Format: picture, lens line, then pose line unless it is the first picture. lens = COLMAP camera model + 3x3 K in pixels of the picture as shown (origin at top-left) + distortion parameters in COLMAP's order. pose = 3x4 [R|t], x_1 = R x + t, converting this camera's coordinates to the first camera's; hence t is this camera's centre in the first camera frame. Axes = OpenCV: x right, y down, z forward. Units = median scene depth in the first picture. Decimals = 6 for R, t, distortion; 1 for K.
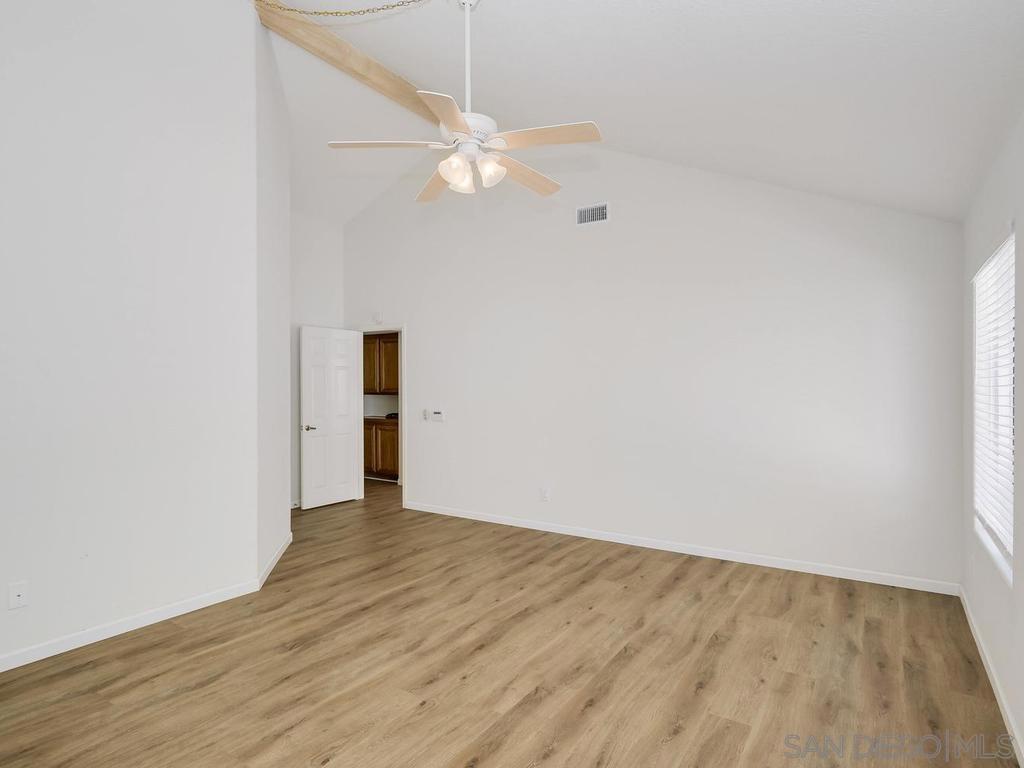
lens RADIAL K [[570.3, 0, 486.8], [0, 570.3, 384.3], [0, 0, 1]] dist [-0.004401, -0.004707]
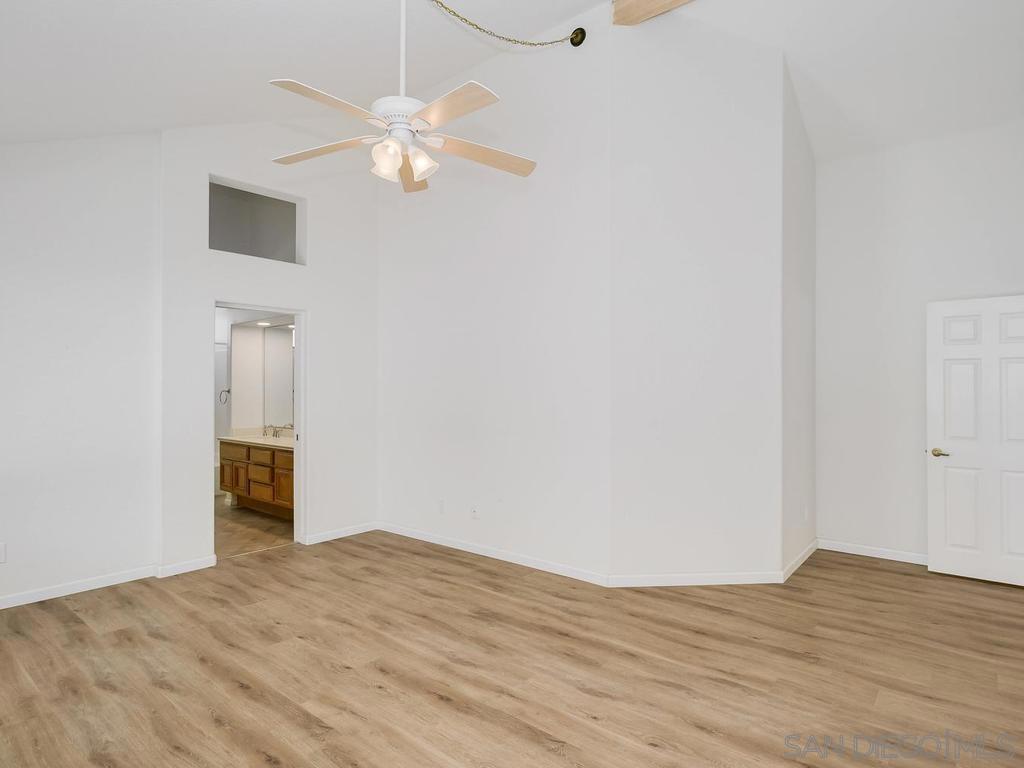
lens RADIAL K [[570.3, 0, 518.2], [0, 570.3, 385.4], [0, 0, 1]] dist [-0.004401, -0.004707]
pose [[-0.070964, -0.007499, -0.997451, 0.808783], [0.001036, 0.999971, -0.007592, 0.004472], [0.997478, -0.001572, -0.070954, 1.146534]]
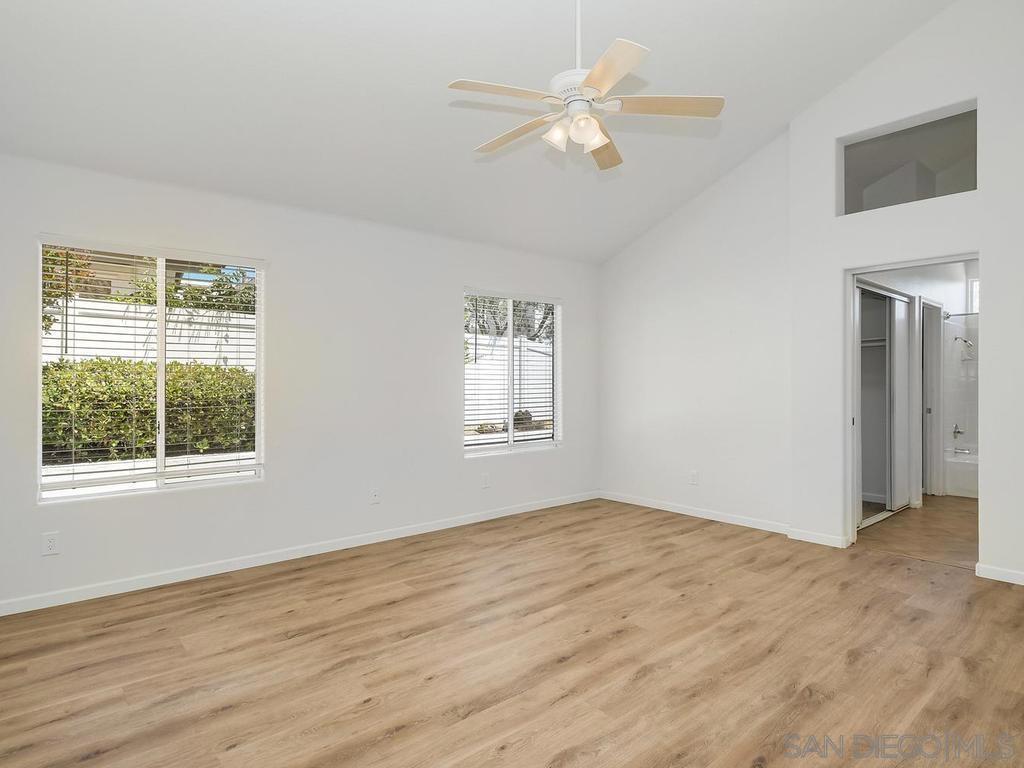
lens RADIAL K [[570.3, 0, 514.2], [0, 570.3, 384.9], [0, 0, 1]] dist [-0.004401, -0.004707]
pose [[-0.972734, -0.000497, 0.231923, -0.133491], [-0.000463, 1.000000, 0.000201, 0.056215], [-0.231923, 0.000089, -0.972734, 1.795954]]
